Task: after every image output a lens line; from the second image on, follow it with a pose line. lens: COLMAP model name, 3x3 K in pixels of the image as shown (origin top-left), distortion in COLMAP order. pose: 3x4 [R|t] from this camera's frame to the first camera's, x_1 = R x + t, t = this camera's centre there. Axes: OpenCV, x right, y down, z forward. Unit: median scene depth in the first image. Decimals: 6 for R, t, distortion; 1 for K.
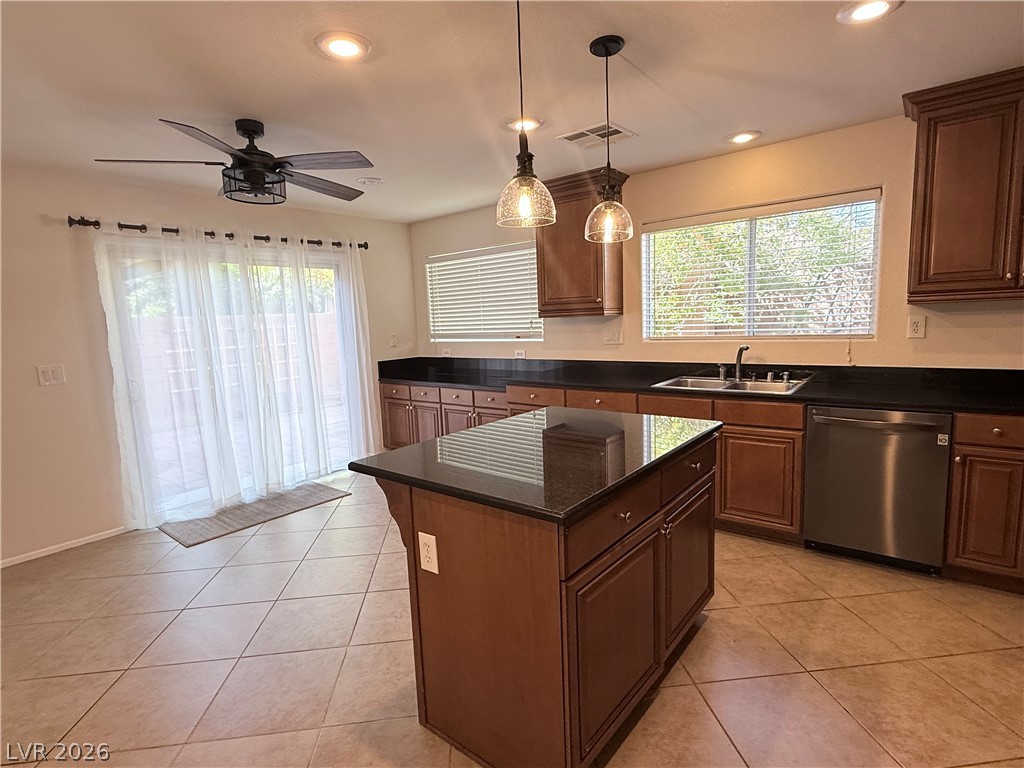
lens RADIAL K [[519.7, 0, 511.0], [0, 519.7, 387.8], [0, 0, 1]] dist [0.004828, -0.000357]
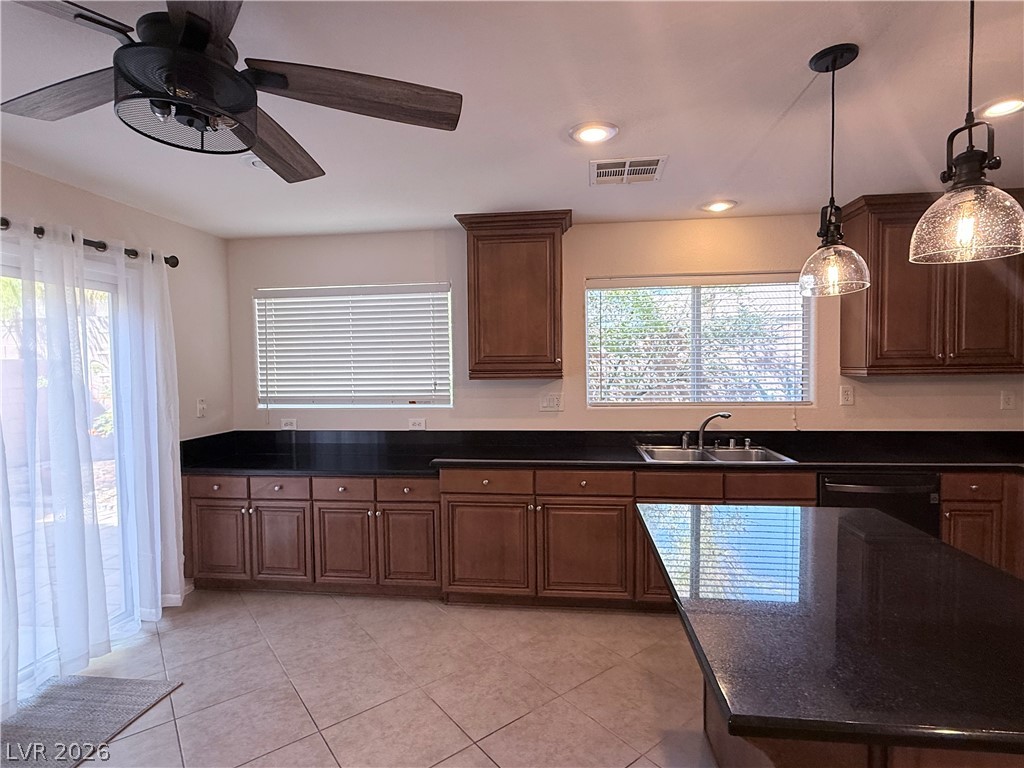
lens RADIAL K [[520.7, 0, 513.9], [0, 520.7, 385.8], [0, 0, 1]] dist [-0.001069, -0.000018]
pose [[0.844861, 0.006963, 0.534941, -0.352831], [0.050838, 0.994346, -0.093233, -0.053979], [-0.532566, 0.105964, 0.839729, 0.340696]]
